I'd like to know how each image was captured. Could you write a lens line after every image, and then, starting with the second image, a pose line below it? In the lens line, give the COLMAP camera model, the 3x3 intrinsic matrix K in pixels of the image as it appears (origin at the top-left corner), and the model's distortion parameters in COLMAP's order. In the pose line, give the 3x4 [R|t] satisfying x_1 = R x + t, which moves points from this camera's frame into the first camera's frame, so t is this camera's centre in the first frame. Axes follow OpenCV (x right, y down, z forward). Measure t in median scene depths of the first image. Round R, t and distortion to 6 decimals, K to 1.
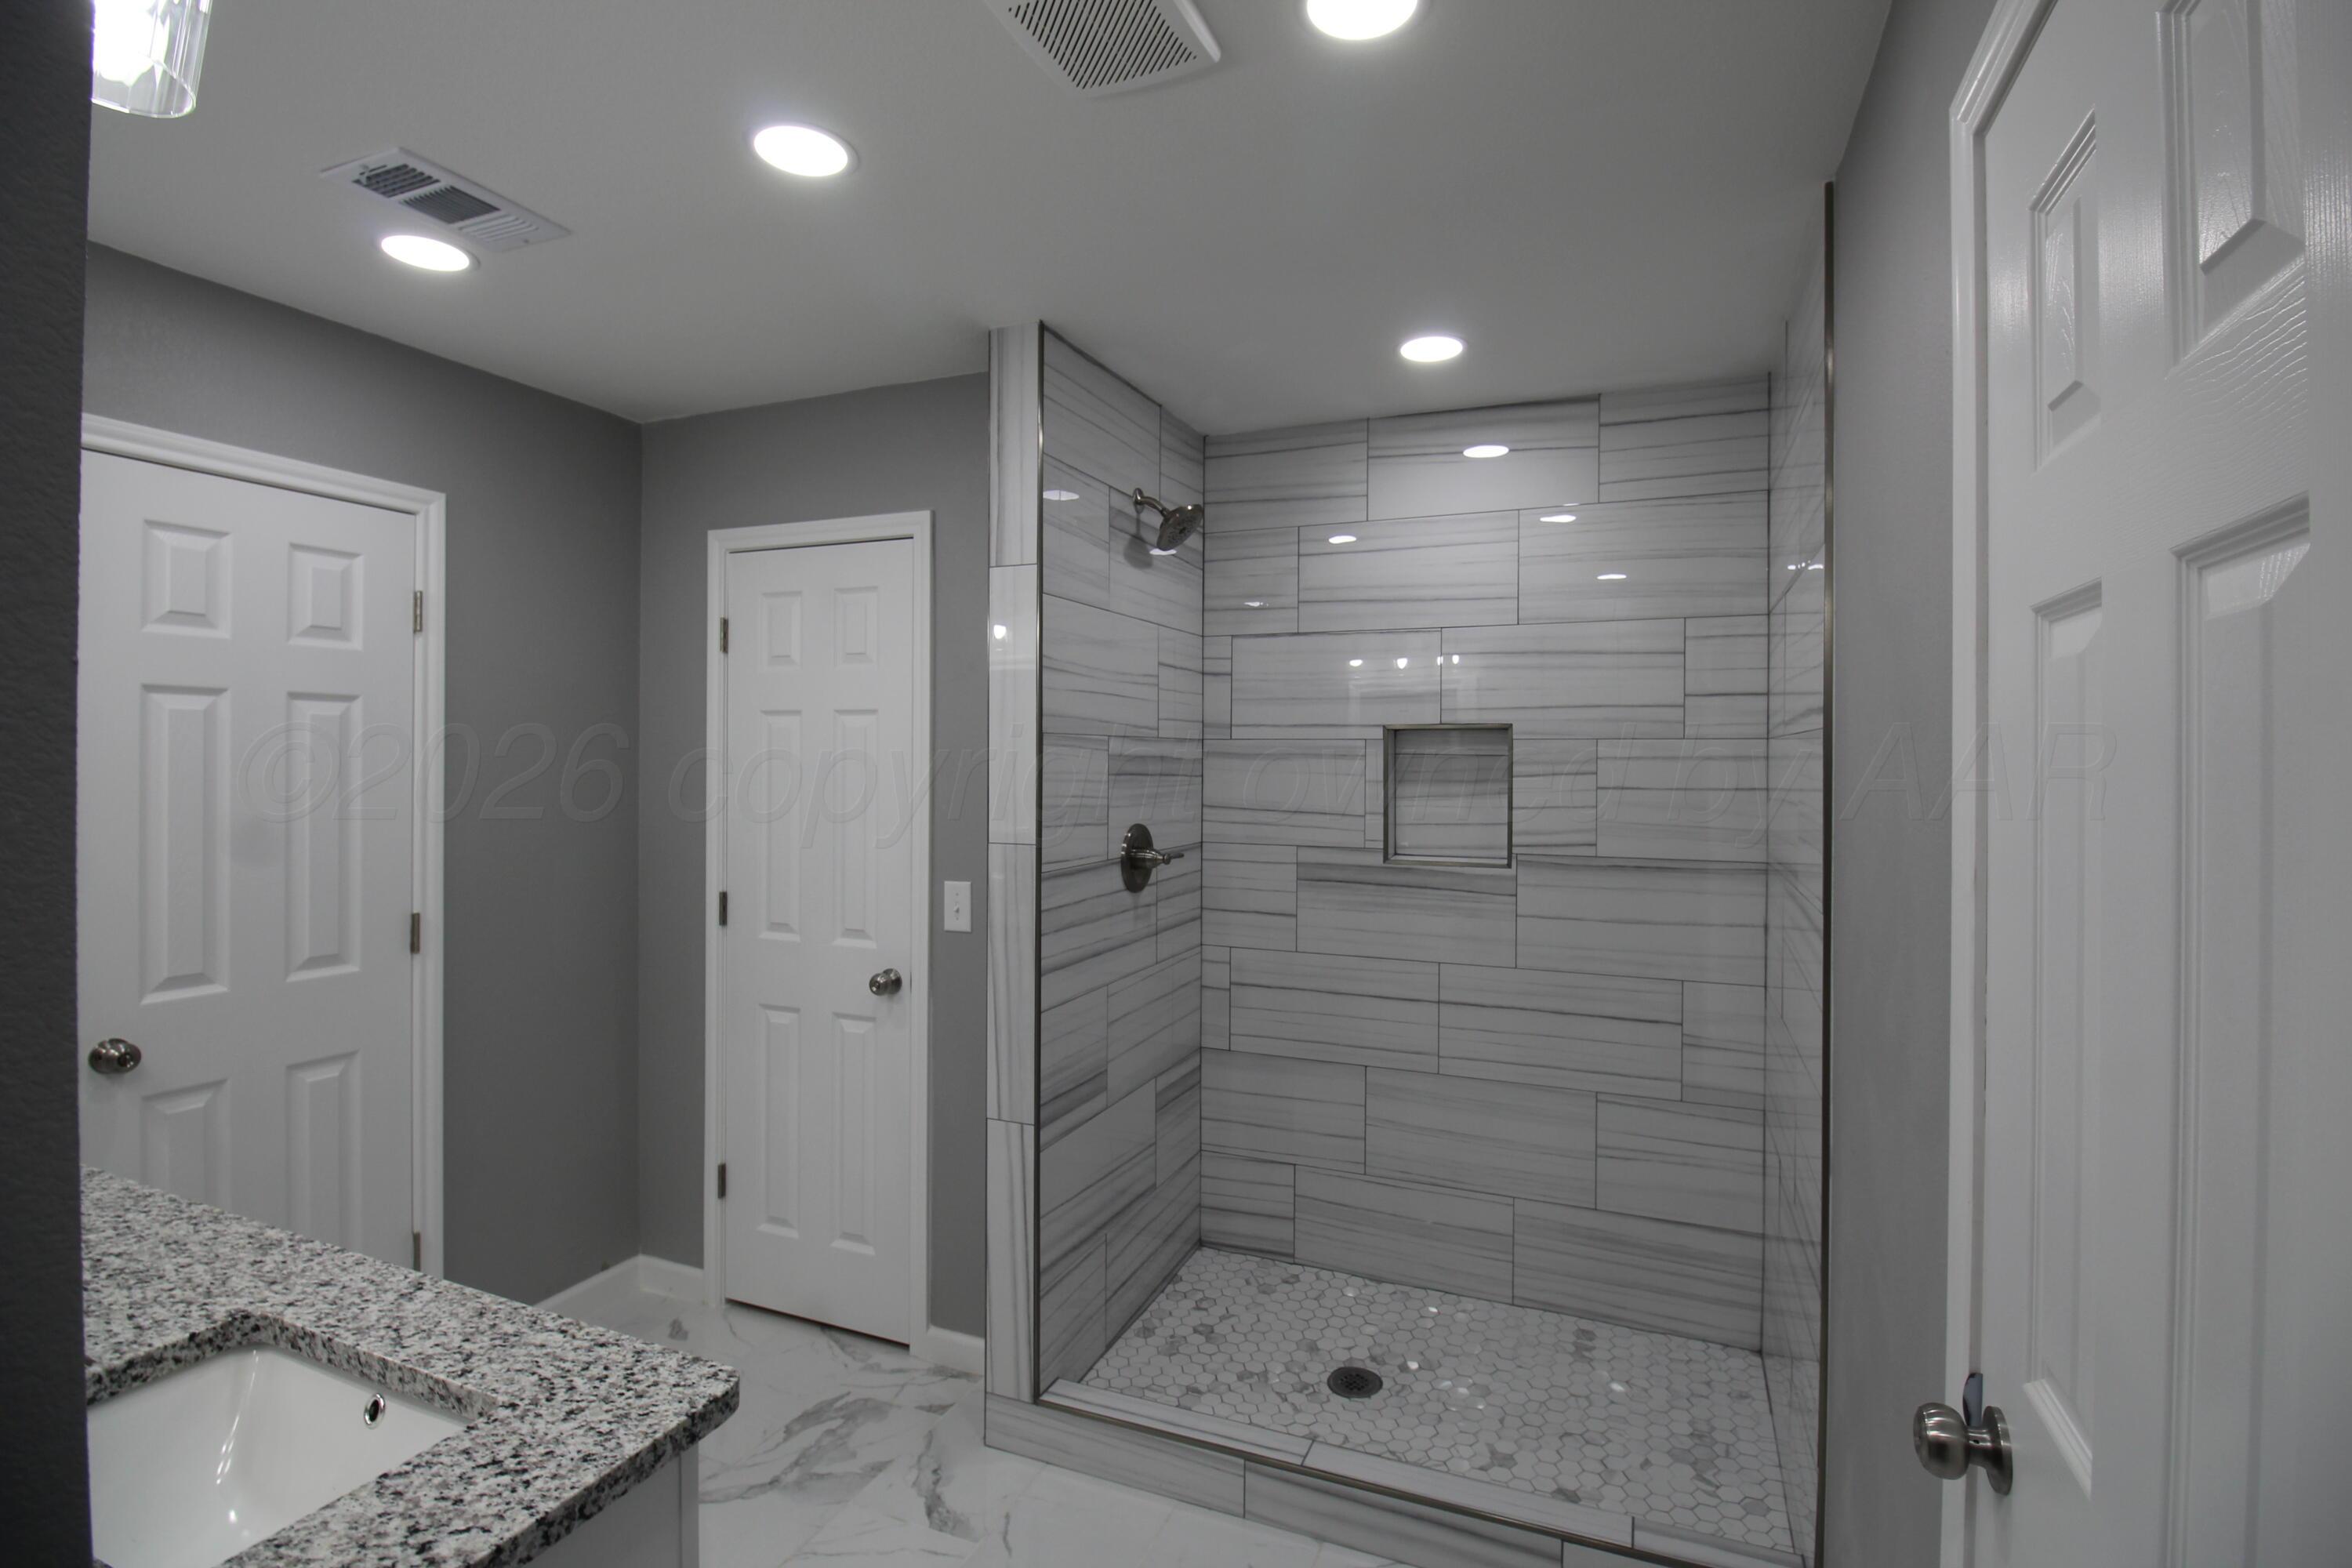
lens RADIAL K [[1106.5, 0, 1182.7], [0, 1106.5, 777.7], [0, 0, 1]] dist [-0.002912, -0.010227]
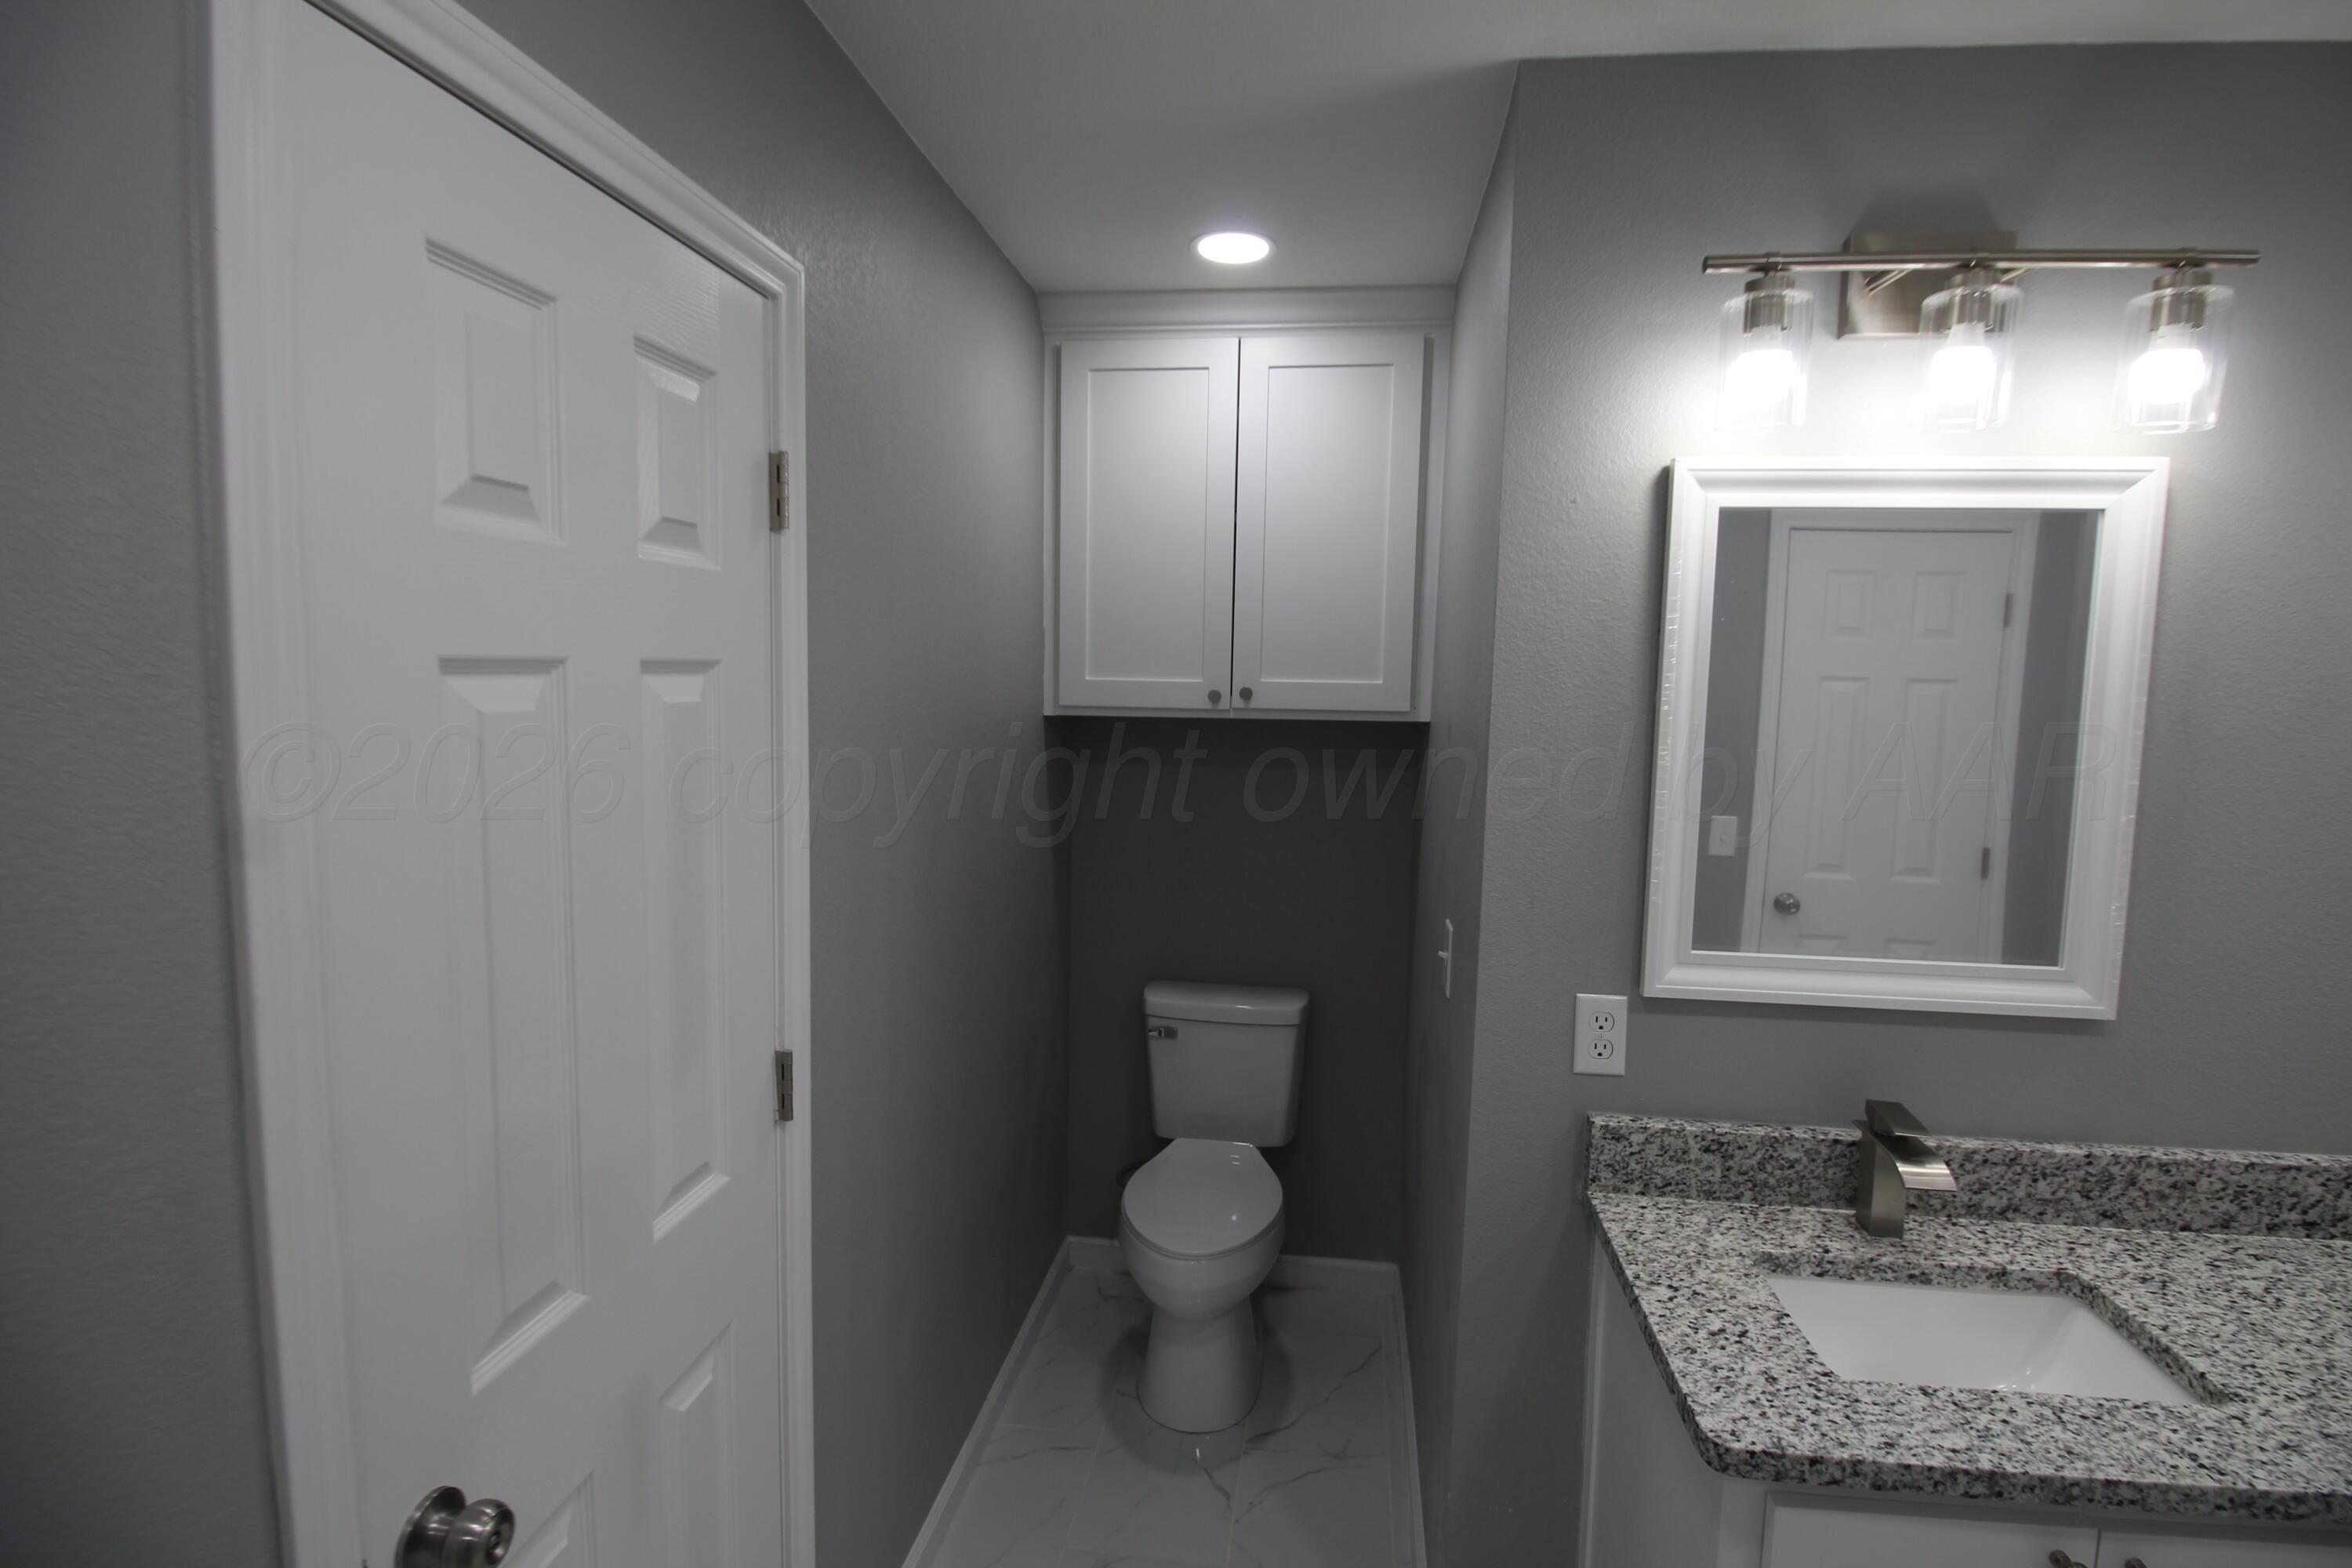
lens RADIAL K [[1106.5, 0, 1176.3], [0, 1106.5, 772.2], [0, 0, 1]] dist [-0.002912, -0.010227]
pose [[-0.966817, -0.001981, -0.255463, 0.144282], [-0.030800, 0.993580, 0.108859, -0.067686], [0.253607, 0.113115, -0.960671, 0.781257]]
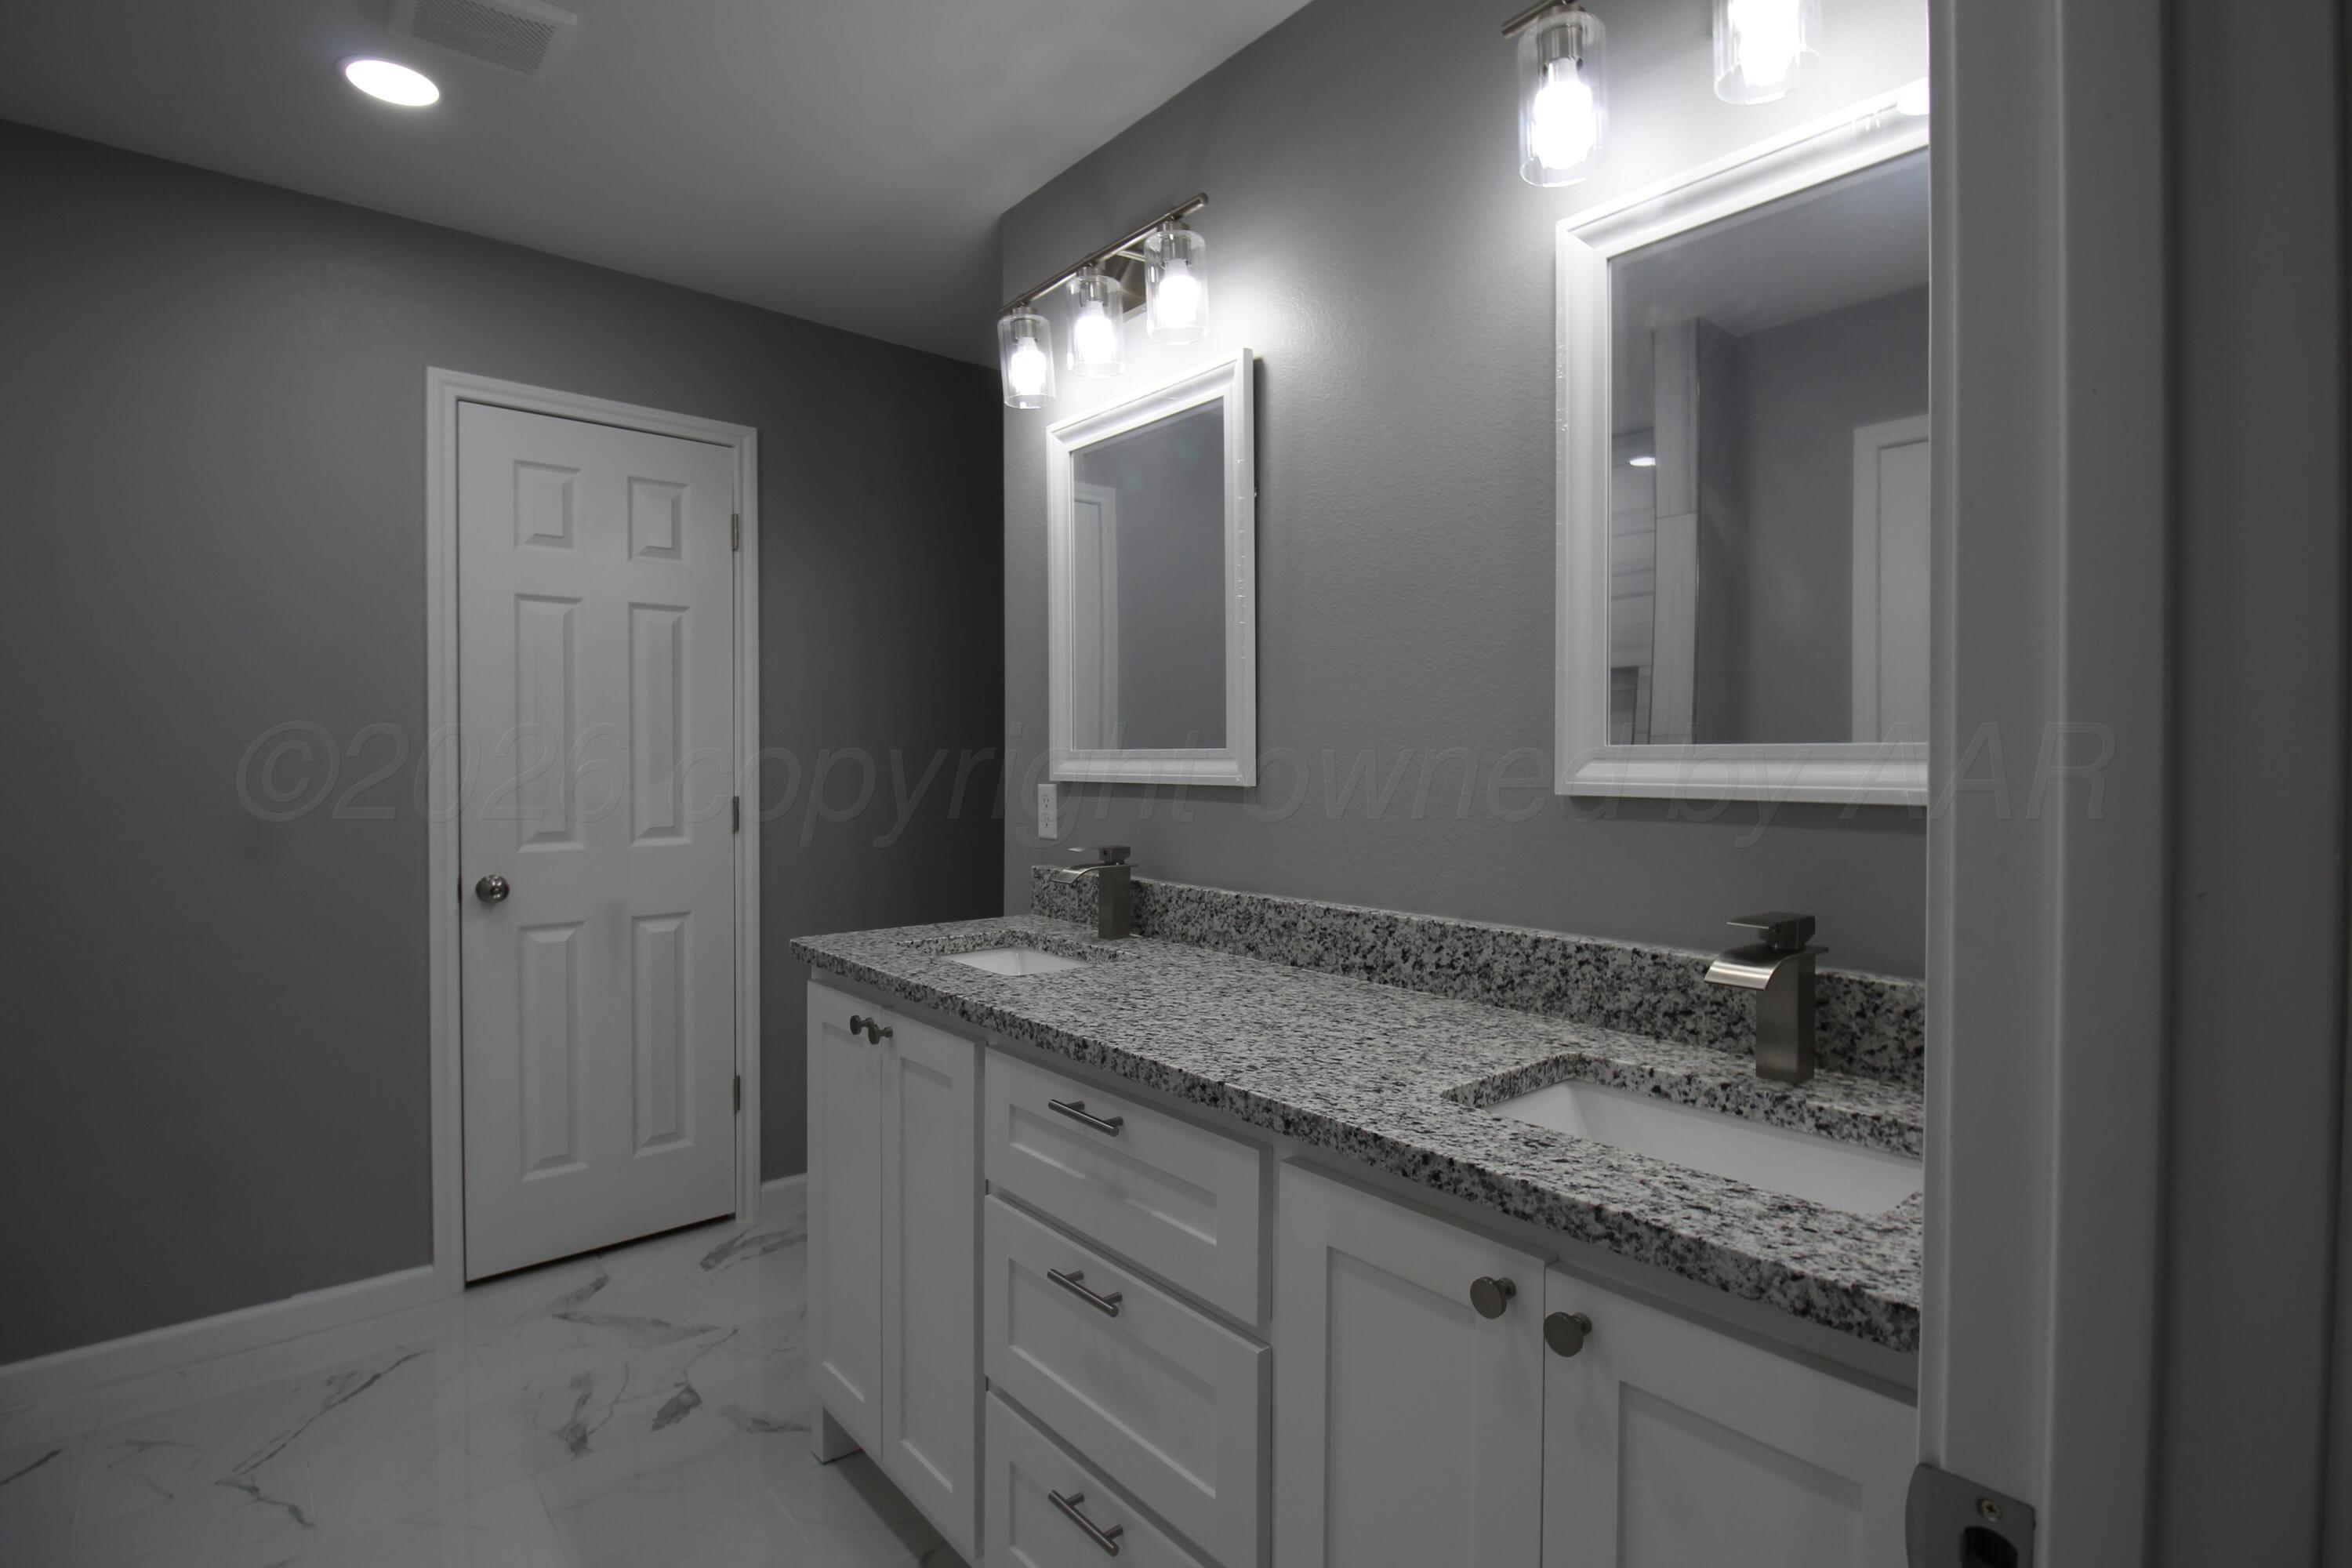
lens RADIAL K [[1085.9, 0, 1167.4], [0, 1085.9, 777.9], [0, 0, 1]] dist [-0.011113, -0.005329]
pose [[-0.890379, -0.022863, 0.454646, -0.808382], [-0.003861, 0.999081, 0.042679, 0.080332], [-0.455204, 0.036245, -0.889649, 1.045521]]
